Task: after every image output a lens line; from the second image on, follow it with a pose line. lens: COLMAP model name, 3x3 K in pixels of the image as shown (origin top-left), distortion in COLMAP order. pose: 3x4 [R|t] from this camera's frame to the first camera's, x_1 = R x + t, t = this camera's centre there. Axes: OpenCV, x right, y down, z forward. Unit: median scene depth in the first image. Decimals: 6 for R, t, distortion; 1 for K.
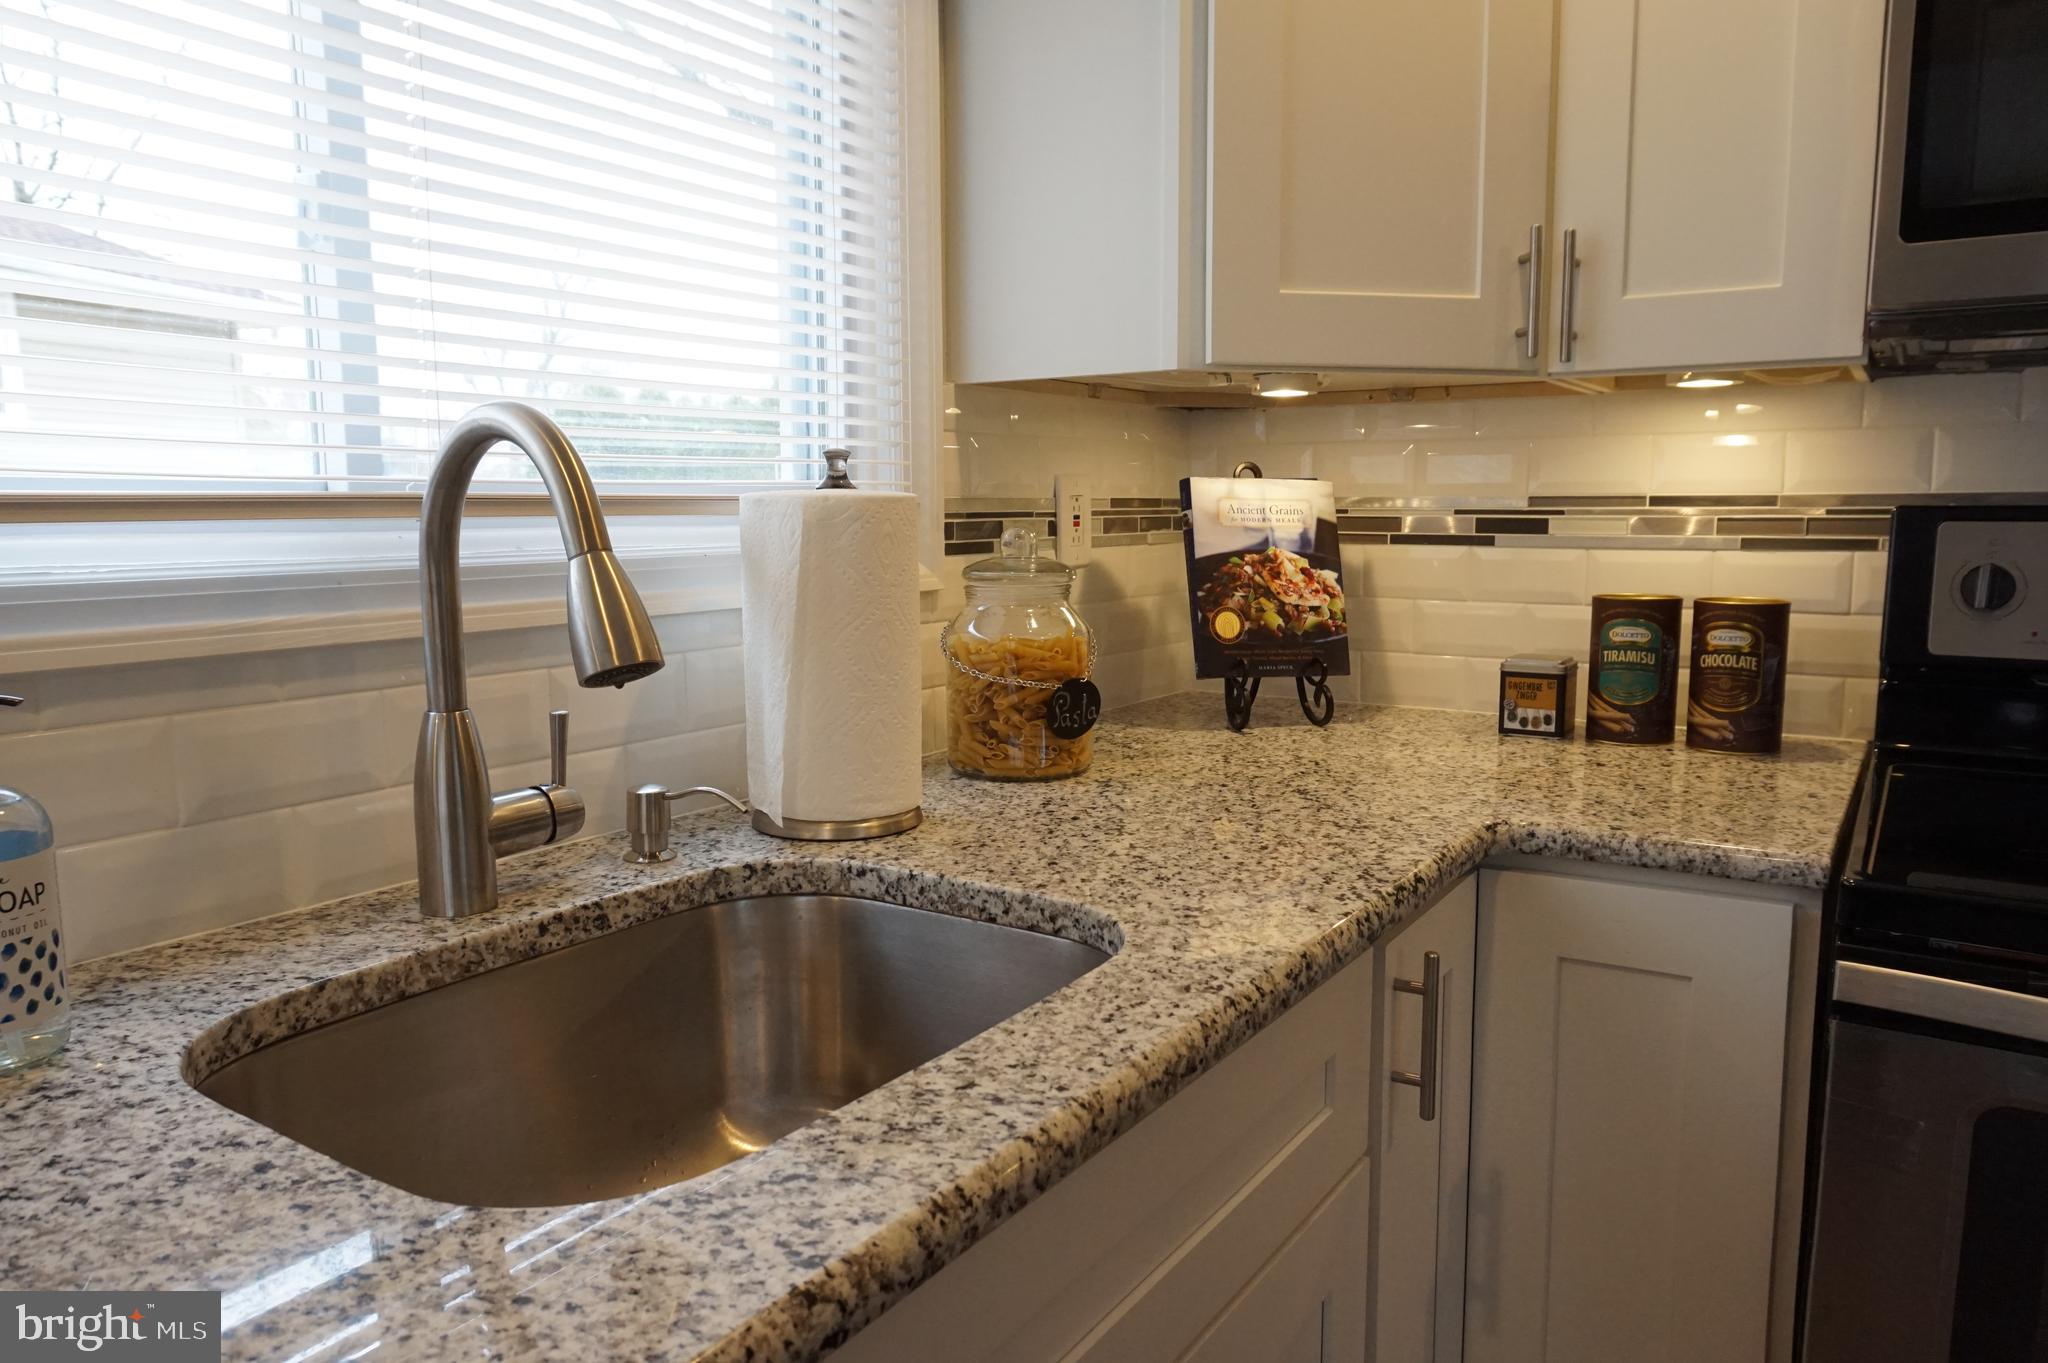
lens RADIAL K [[1431.5, 0, 1064.4], [0, 1431.5, 689.3], [0, 0, 1]] dist [-0.000148, 0.073697]
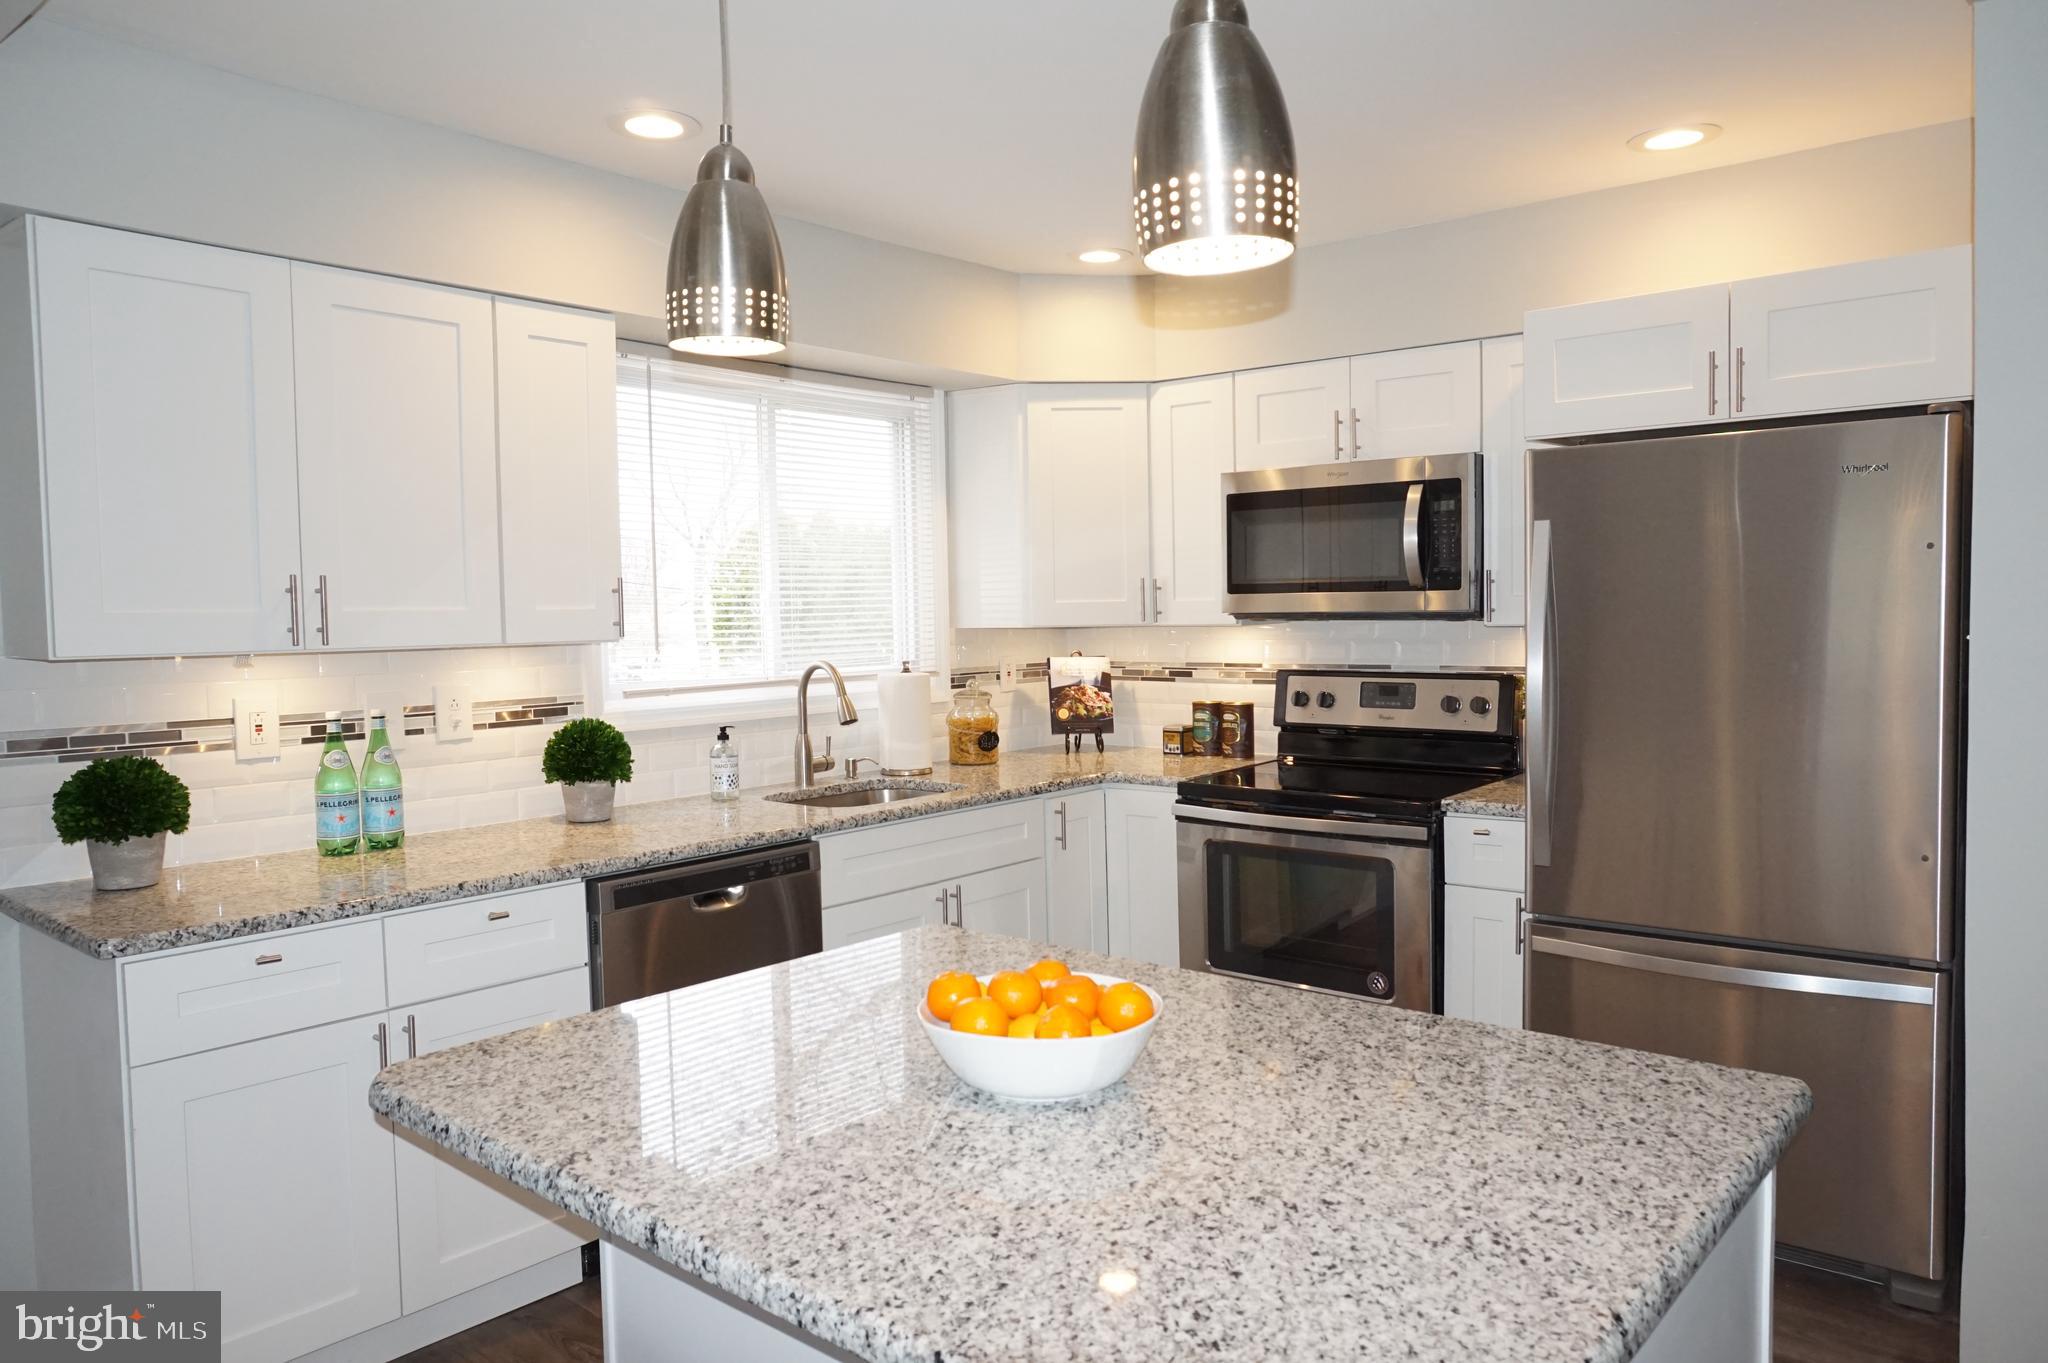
lens RADIAL K [[1374.8, 0, 1029.0], [0, 1374.8, 682.3], [0, 0, 1]] dist [-0.052795, 0.039480]
pose [[0.991313, -0.009147, -0.131208, 0.408196], [-0.000958, 0.997050, -0.076744, 0.096788], [0.131523, 0.076203, 0.988380, -1.593752]]
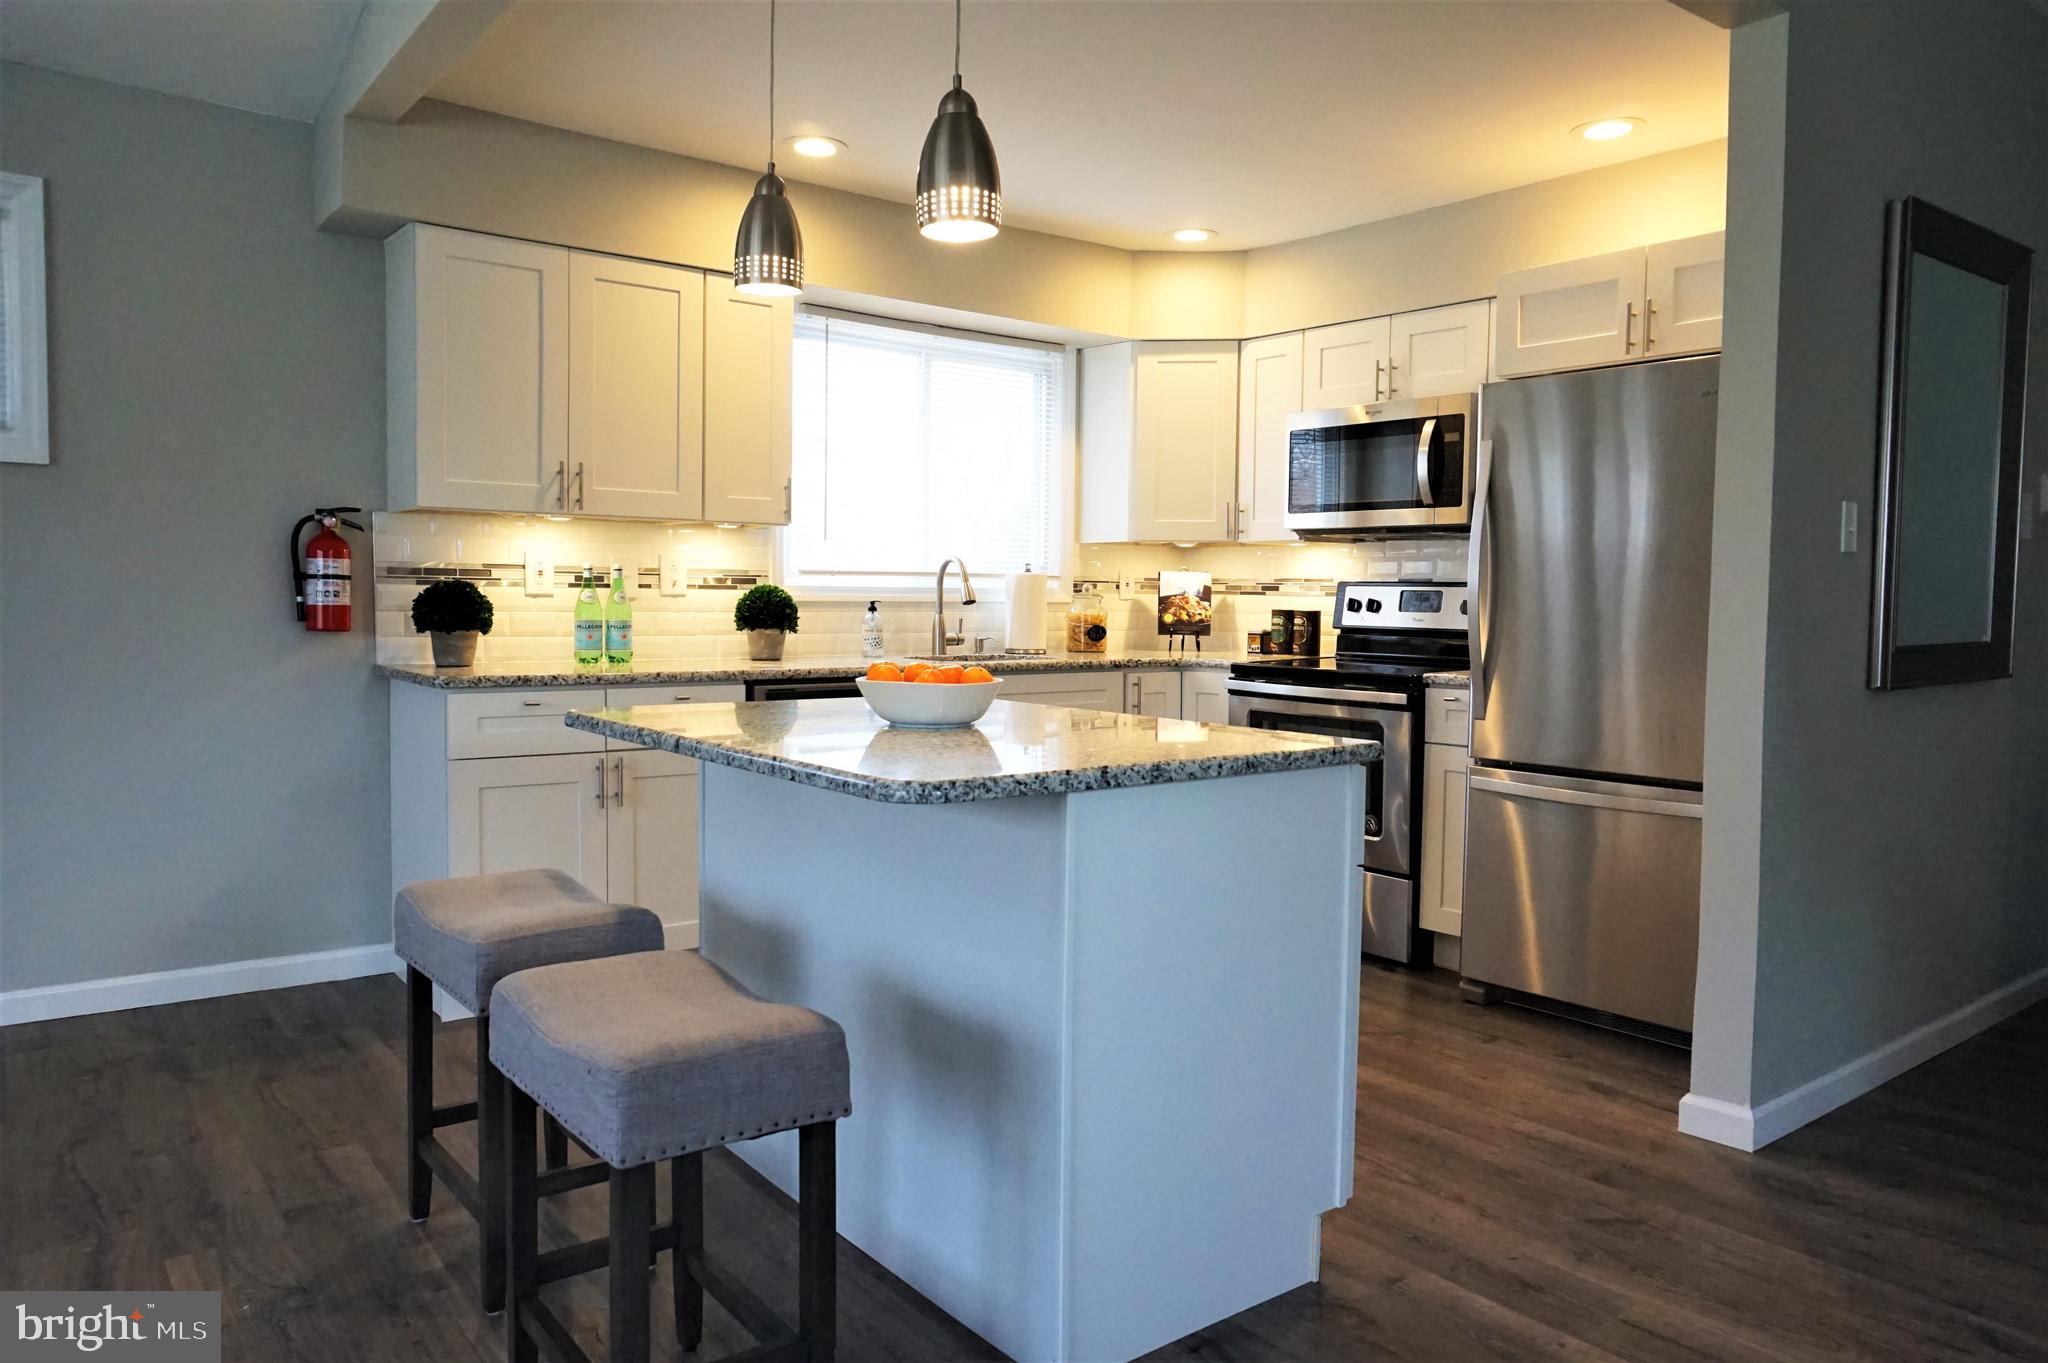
lens RADIAL K [[1374.8, 0, 1029.0], [0, 1374.8, 682.3], [0, 0, 1]] dist [-0.052795, 0.039480]
pose [[0.945173, 0.034739, -0.324717, 0.863862], [-0.057429, 0.996512, -0.060553, 0.315480], [0.321480, 0.075881, 0.943871, -2.058921]]
